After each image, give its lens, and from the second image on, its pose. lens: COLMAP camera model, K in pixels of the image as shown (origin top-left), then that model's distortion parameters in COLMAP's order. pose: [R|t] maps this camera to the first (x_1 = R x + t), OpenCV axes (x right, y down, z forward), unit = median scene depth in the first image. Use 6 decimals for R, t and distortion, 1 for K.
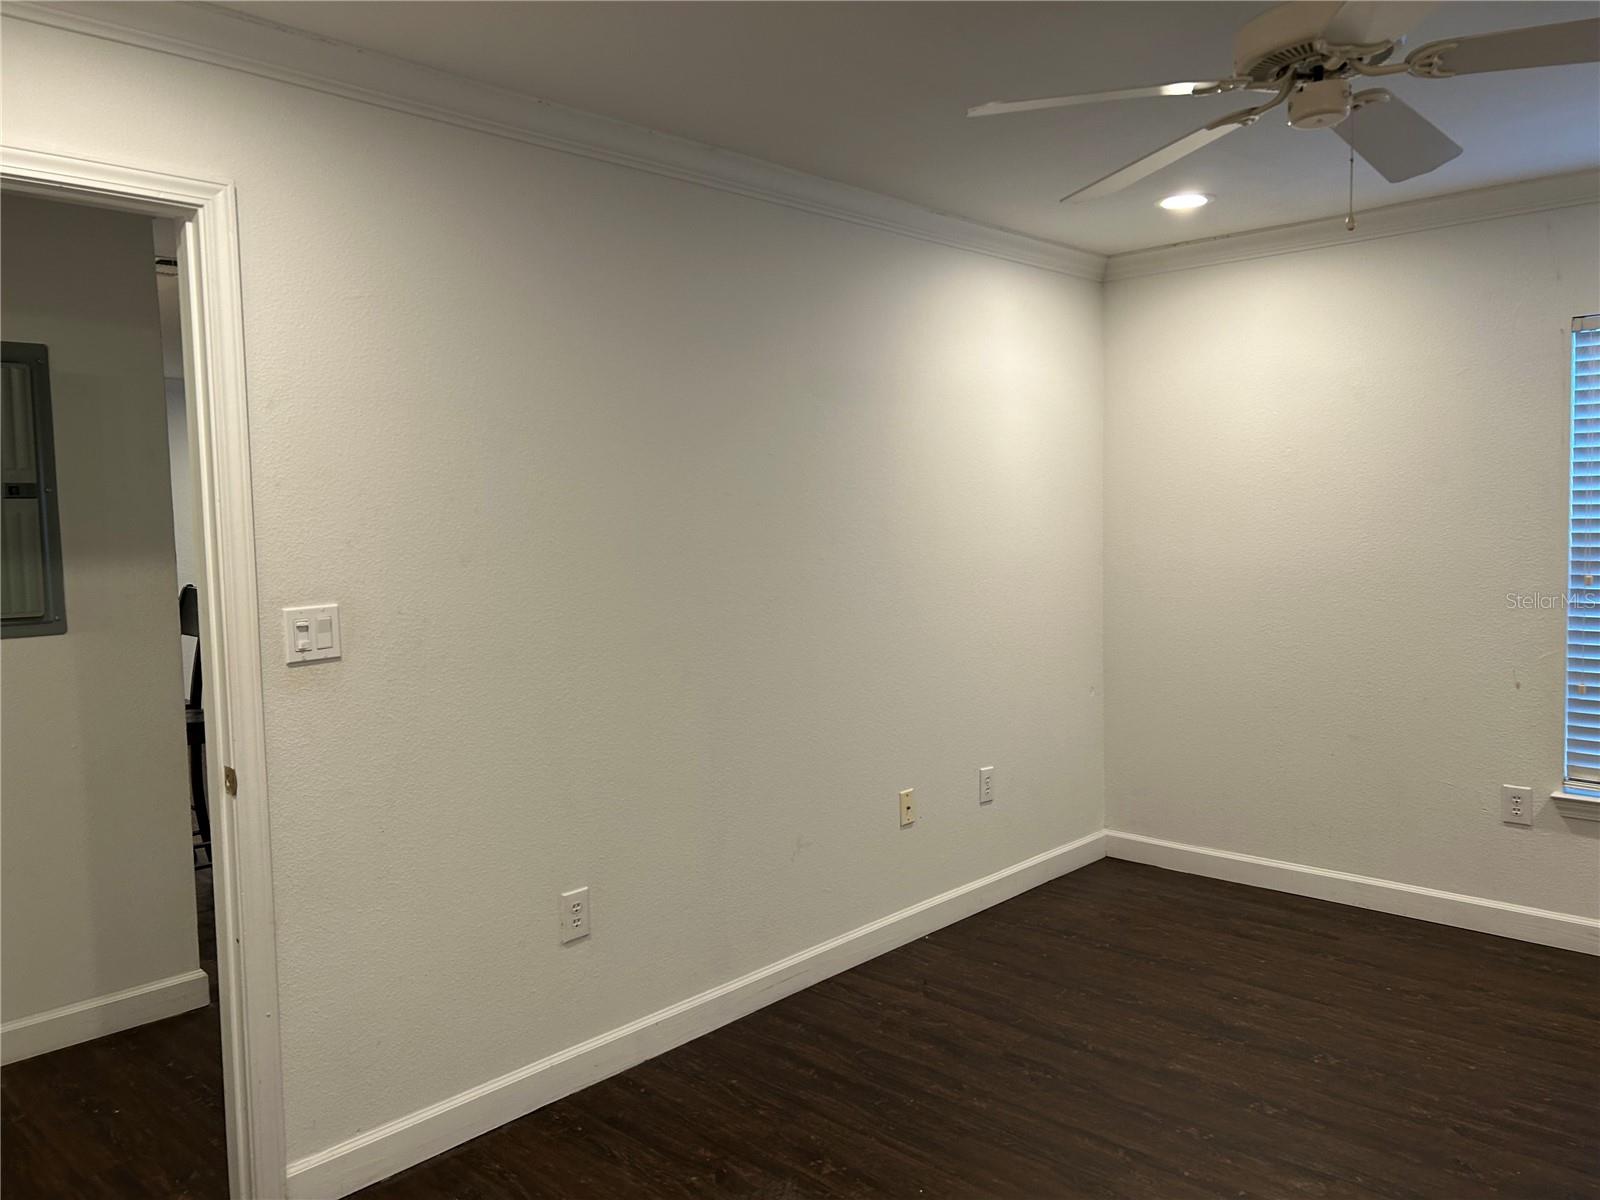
lens RADIAL K [[1199.3, 0, 806.2], [0, 1199.3, 601.1], [0, 0, 1]] dist [0.056186, -0.059464]
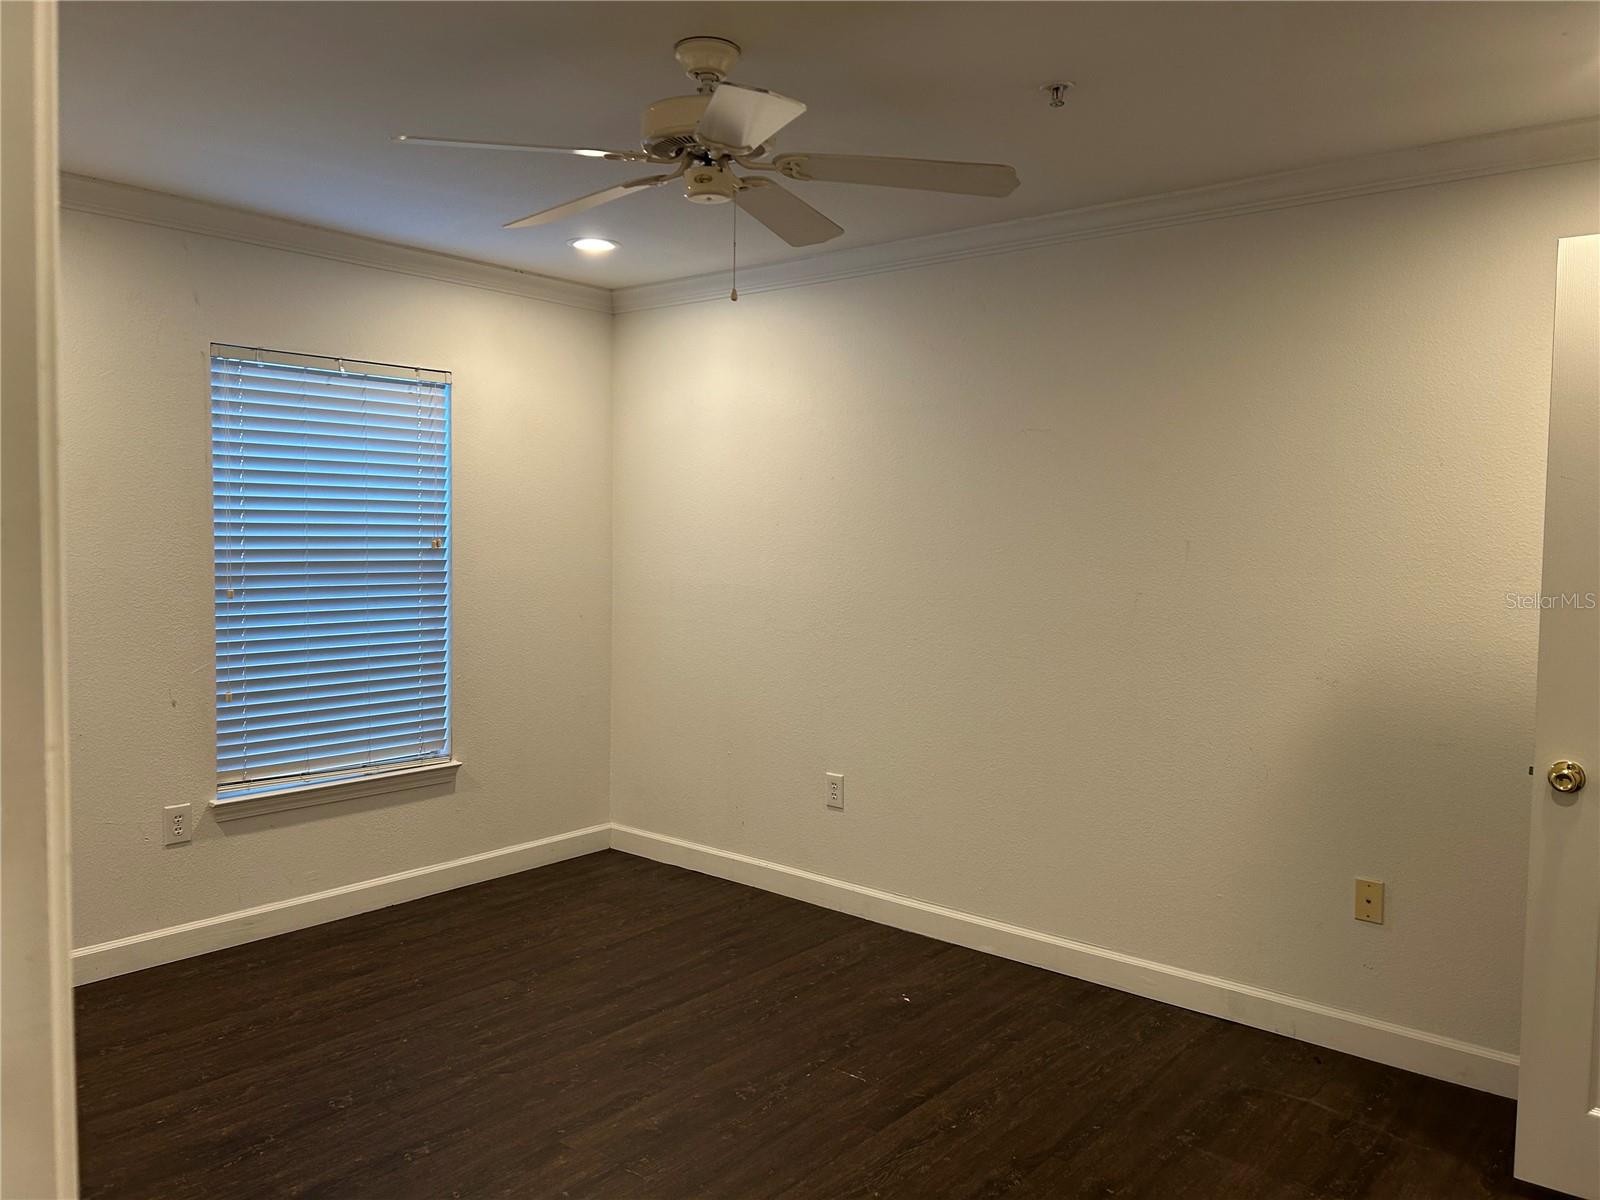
lens RADIAL K [[1199.3, 0, 794.4], [0, 1199.3, 600.7], [0, 0, 1]] dist [0.056186, -0.059464]
pose [[-0.043557, -0.040760, 0.998219, -0.483842], [0.060608, 0.997219, 0.043364, -0.030438], [-0.997211, 0.062389, -0.040965, 0.615921]]
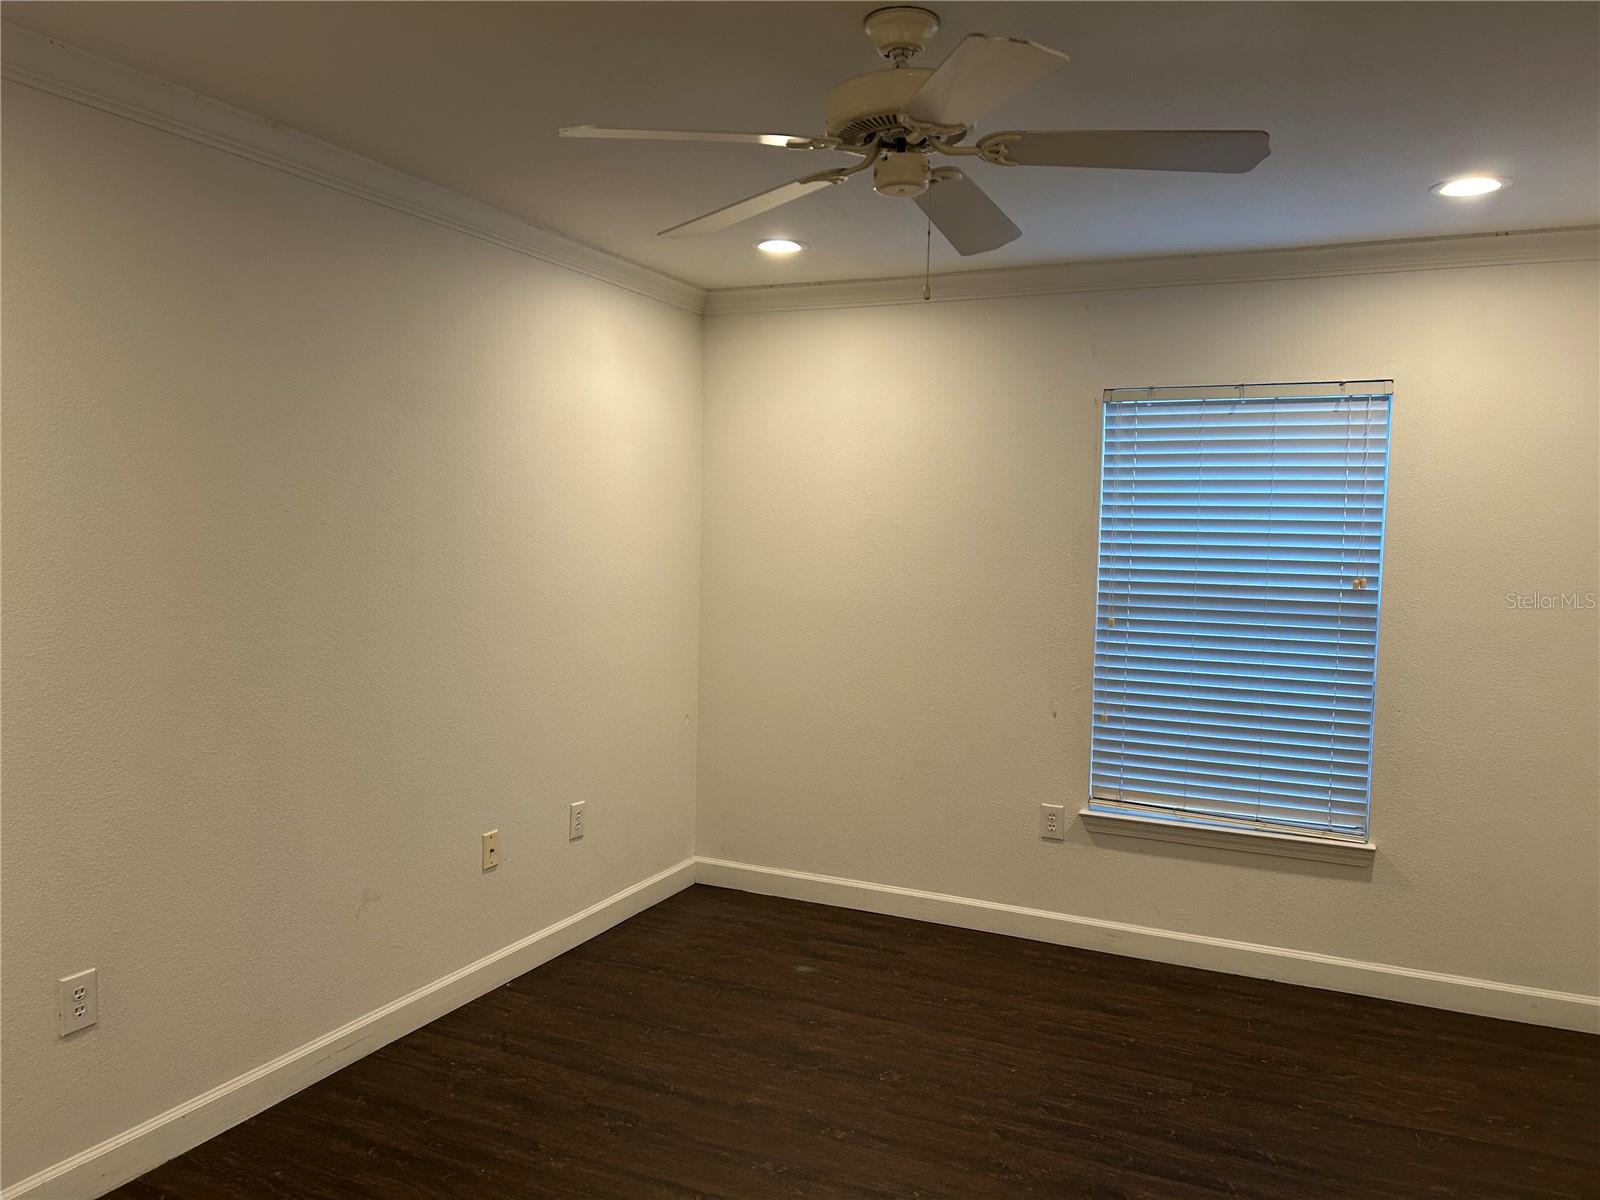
lens RADIAL K [[1199.3, 0, 794.2], [0, 1199.3, 611.9], [0, 0, 1]] dist [0.056186, -0.059464]
pose [[0.949529, 0.020436, 0.313012, 0.011579], [-0.019698, 0.999791, -0.005519, -0.016561], [-0.313059, -0.000925, 0.949733, 0.027676]]
